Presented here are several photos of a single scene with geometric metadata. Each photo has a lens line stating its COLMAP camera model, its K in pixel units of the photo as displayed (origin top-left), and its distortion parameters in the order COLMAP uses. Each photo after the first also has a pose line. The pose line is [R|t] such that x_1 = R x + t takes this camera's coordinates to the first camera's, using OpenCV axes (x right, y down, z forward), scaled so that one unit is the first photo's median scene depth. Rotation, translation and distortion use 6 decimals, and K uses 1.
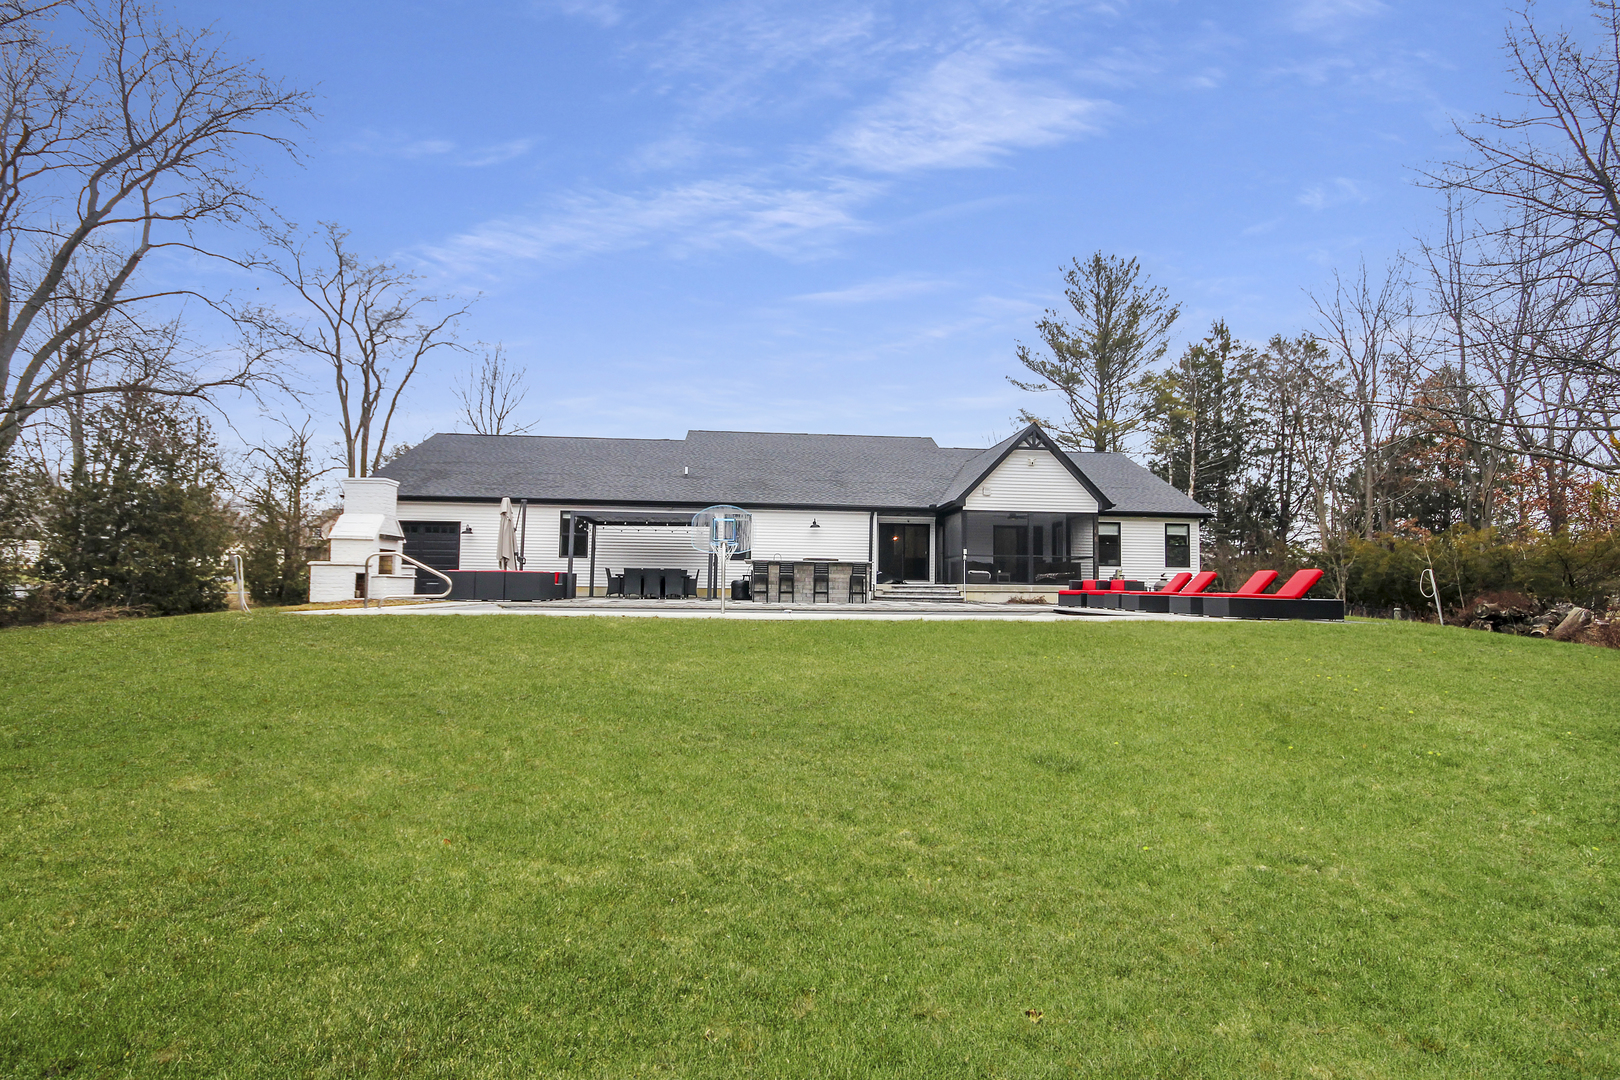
lens RADIAL K [[752.8, 0, 811.4], [0, 752.8, 600.3], [0, 0, 1]] dist [0.002366, -0.001852]
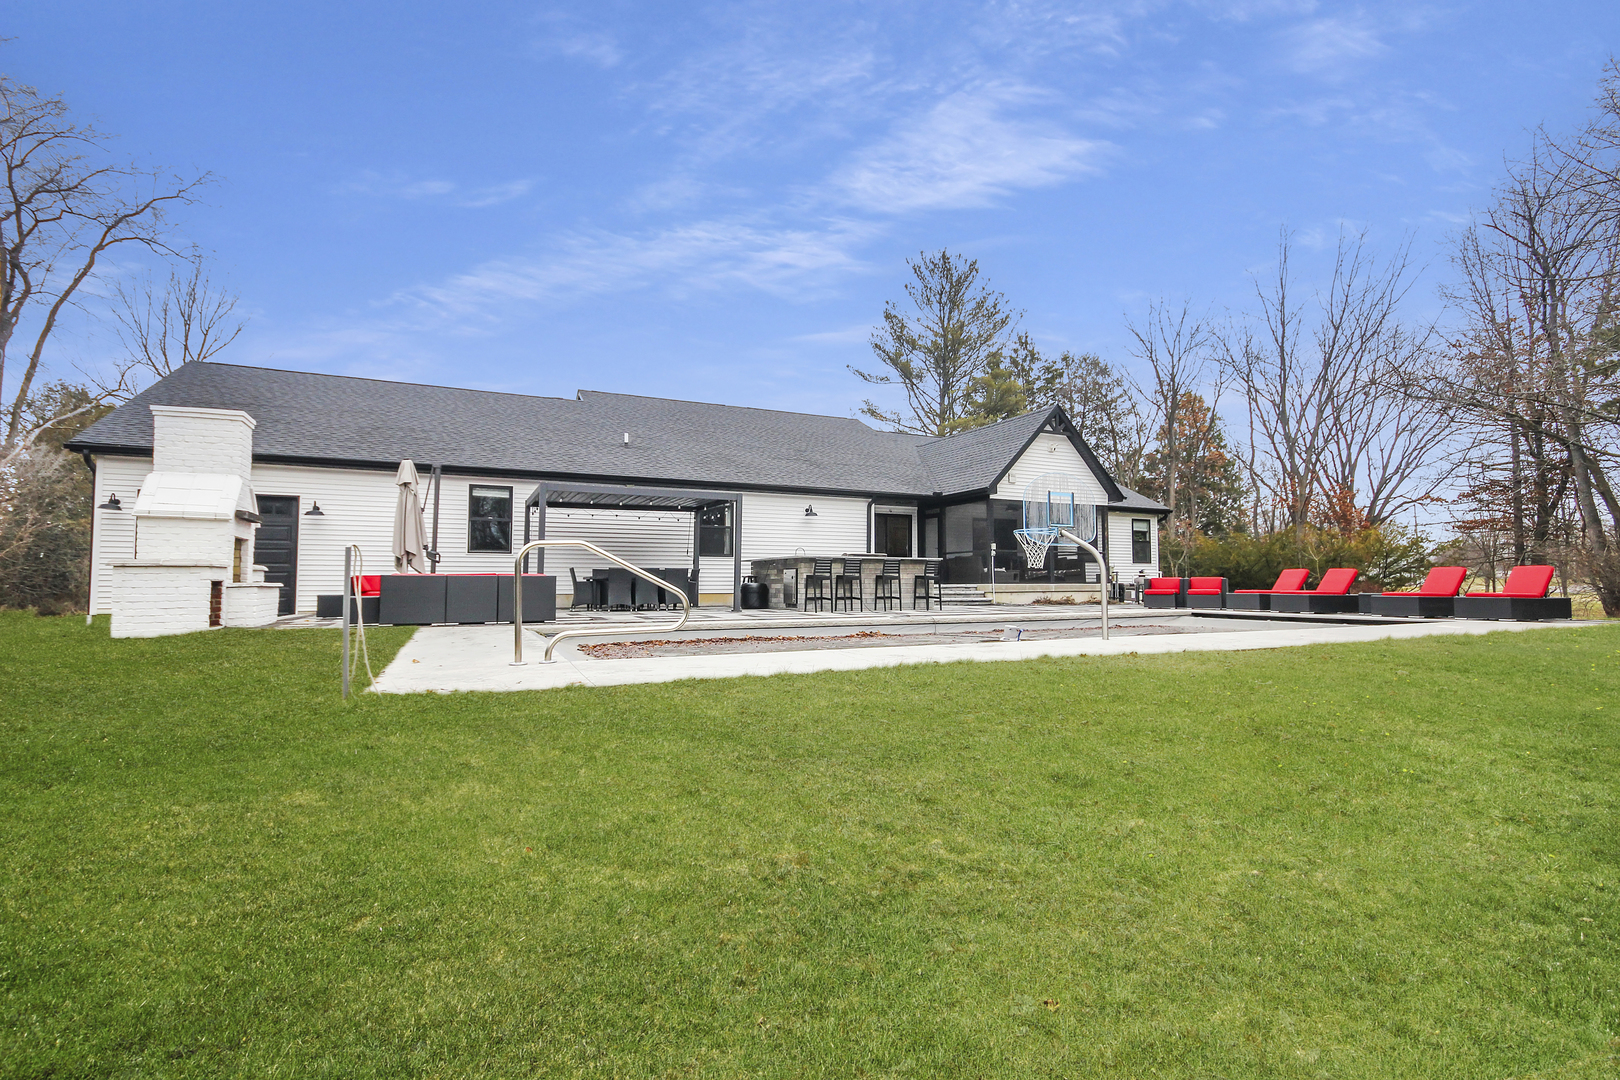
lens RADIAL K [[752.8, 0, 837.4], [0, 752.8, 603.1], [0, 0, 1]] dist [0.002366, -0.001852]
pose [[0.934306, -0.022598, 0.355756, -0.262776], [0.018574, 0.999719, 0.014724, -0.014365], [-0.355989, -0.007149, 0.934463, 0.232656]]
